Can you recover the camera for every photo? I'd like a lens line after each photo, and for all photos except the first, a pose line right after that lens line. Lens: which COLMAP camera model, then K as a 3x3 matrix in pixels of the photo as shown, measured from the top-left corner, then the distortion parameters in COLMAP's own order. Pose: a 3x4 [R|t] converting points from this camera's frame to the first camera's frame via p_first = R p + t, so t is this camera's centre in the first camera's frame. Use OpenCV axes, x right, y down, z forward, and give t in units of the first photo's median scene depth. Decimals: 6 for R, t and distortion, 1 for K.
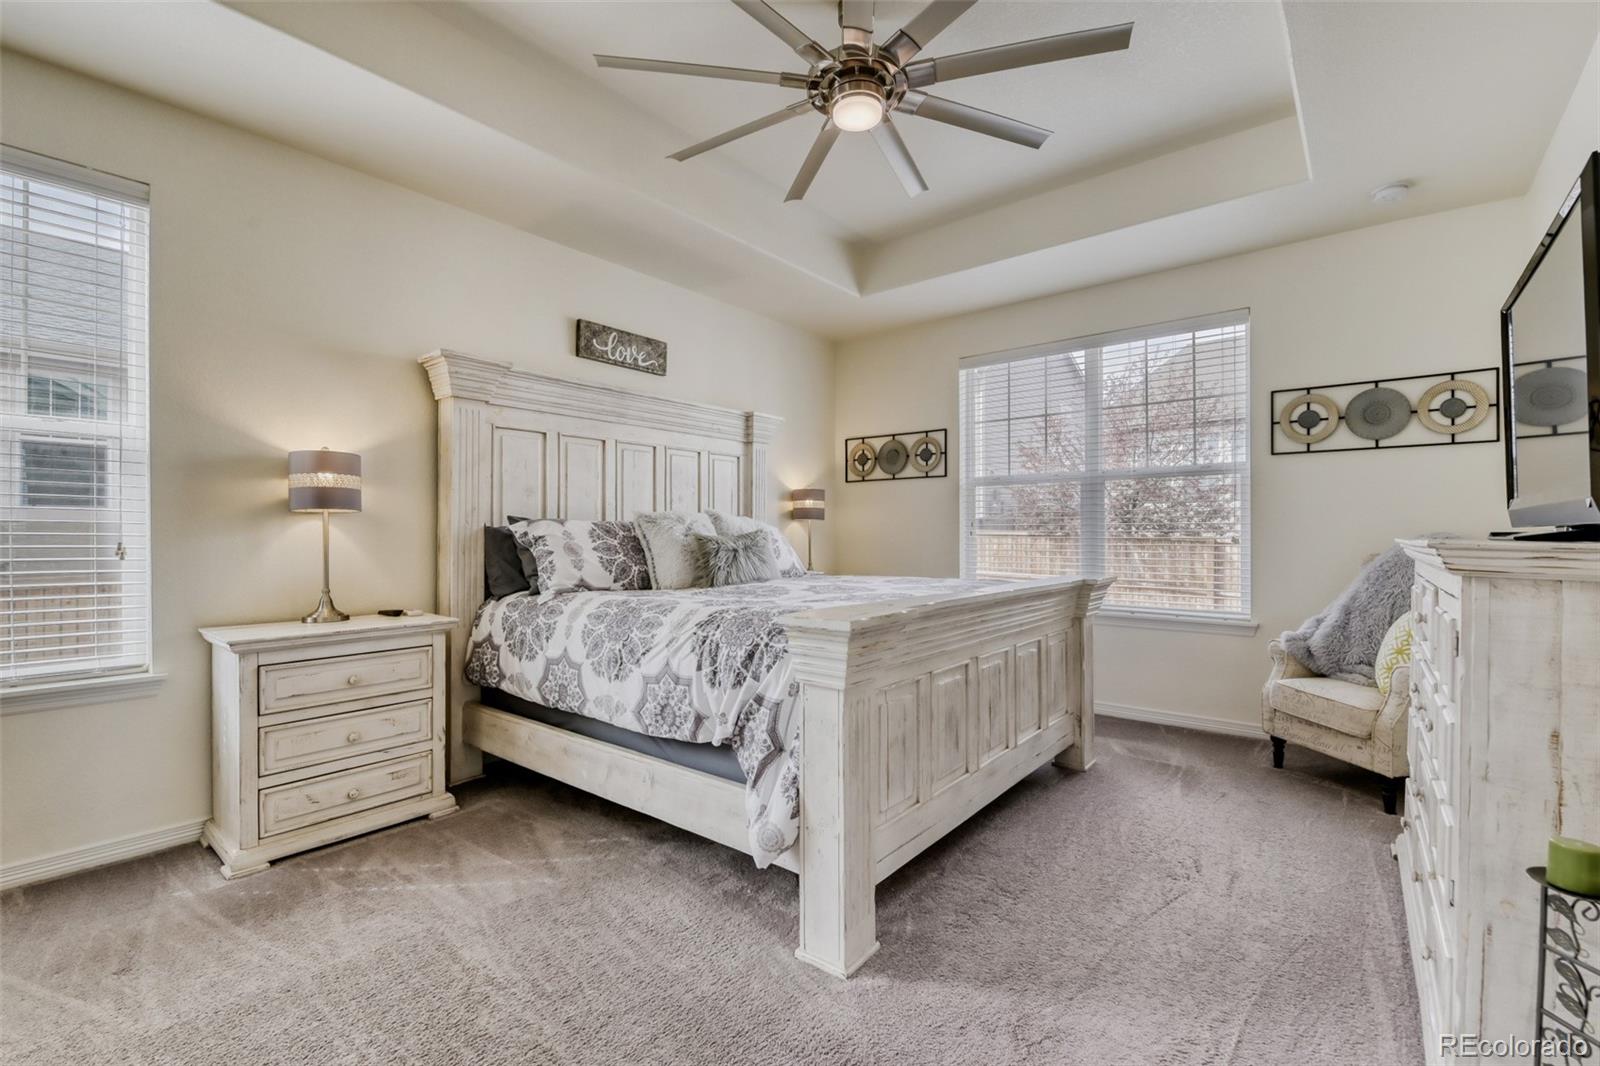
lens RADIAL K [[702.8, 0, 796.9], [0, 702.8, 536.3], [0, 0, 1]] dist [-0.003391, 0.000794]
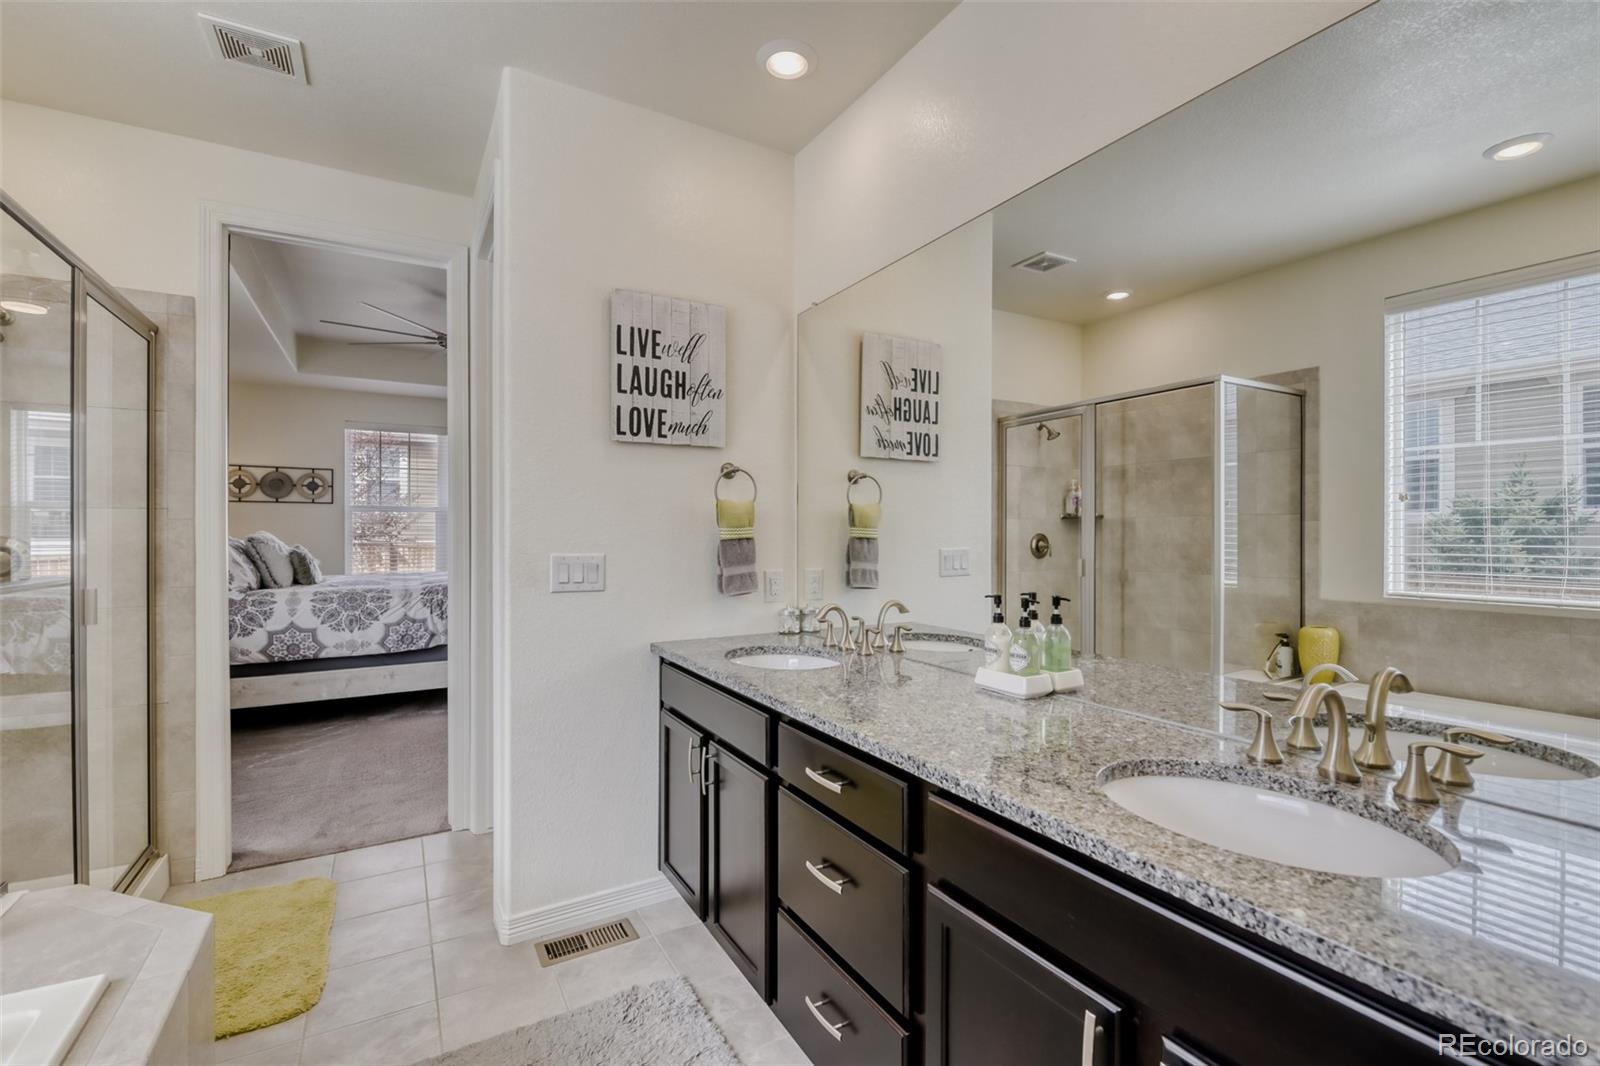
lens RADIAL K [[717.4, 0, 800.3], [0, 717.4, 533.0], [0, 0, 1]] dist [0.001748, -0.000638]
pose [[0.360916, 0.001624, 0.932597, -1.405608], [-0.000316, 0.999999, -0.001619, -0.044676], [-0.932598, 0.000290, 0.360916, -0.682372]]
